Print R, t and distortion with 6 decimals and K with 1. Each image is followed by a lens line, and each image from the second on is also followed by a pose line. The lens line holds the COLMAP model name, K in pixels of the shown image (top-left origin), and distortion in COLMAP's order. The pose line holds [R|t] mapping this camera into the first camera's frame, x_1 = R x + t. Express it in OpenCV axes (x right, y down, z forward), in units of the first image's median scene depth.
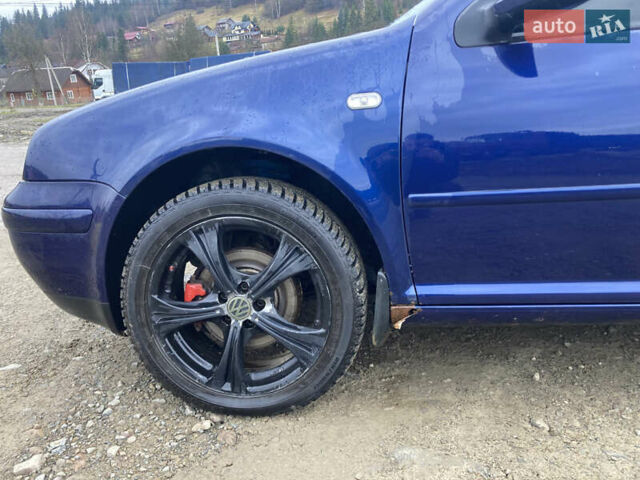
lens RADIAL K [[513.7, 0, 330.3], [0, 513.7, 239.8], [0, 0, 1]] dist [0.005460, -0.000393]
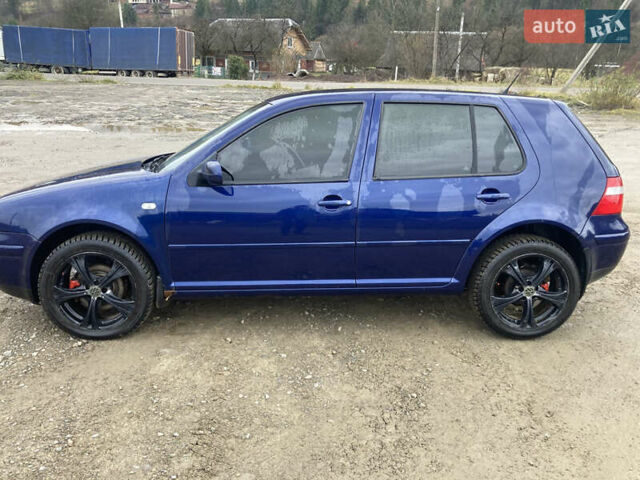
lens RADIAL K [[513.7, 0, 330.3], [0, 513.7, 239.8], [0, 0, 1]] dist [0.005460, -0.000393]
pose [[0.985703, 0.015988, 0.167733, 0.450019], [-0.023941, 0.998677, 0.045501, -0.217869], [-0.166784, -0.048866, 0.984782, -1.359101]]
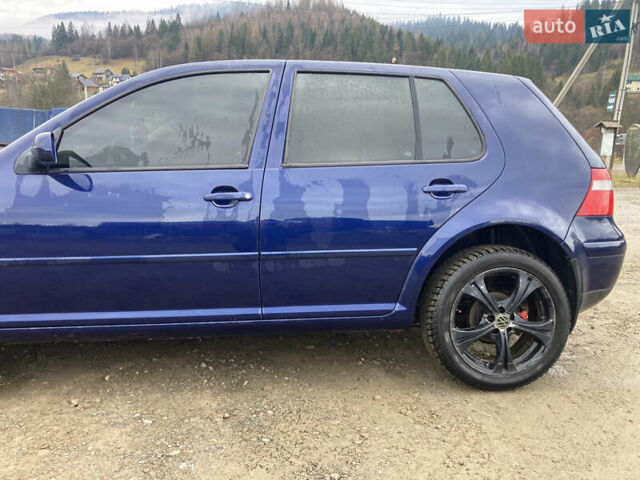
lens RADIAL K [[513.7, 0, 330.3], [0, 513.7, 239.8], [0, 0, 1]] dist [0.005460, -0.000393]
pose [[0.974110, 0.033374, 0.223596, 0.786851], [-0.007813, 0.993422, -0.114241, 0.027879], [-0.225938, 0.109537, 0.967964, -0.776740]]
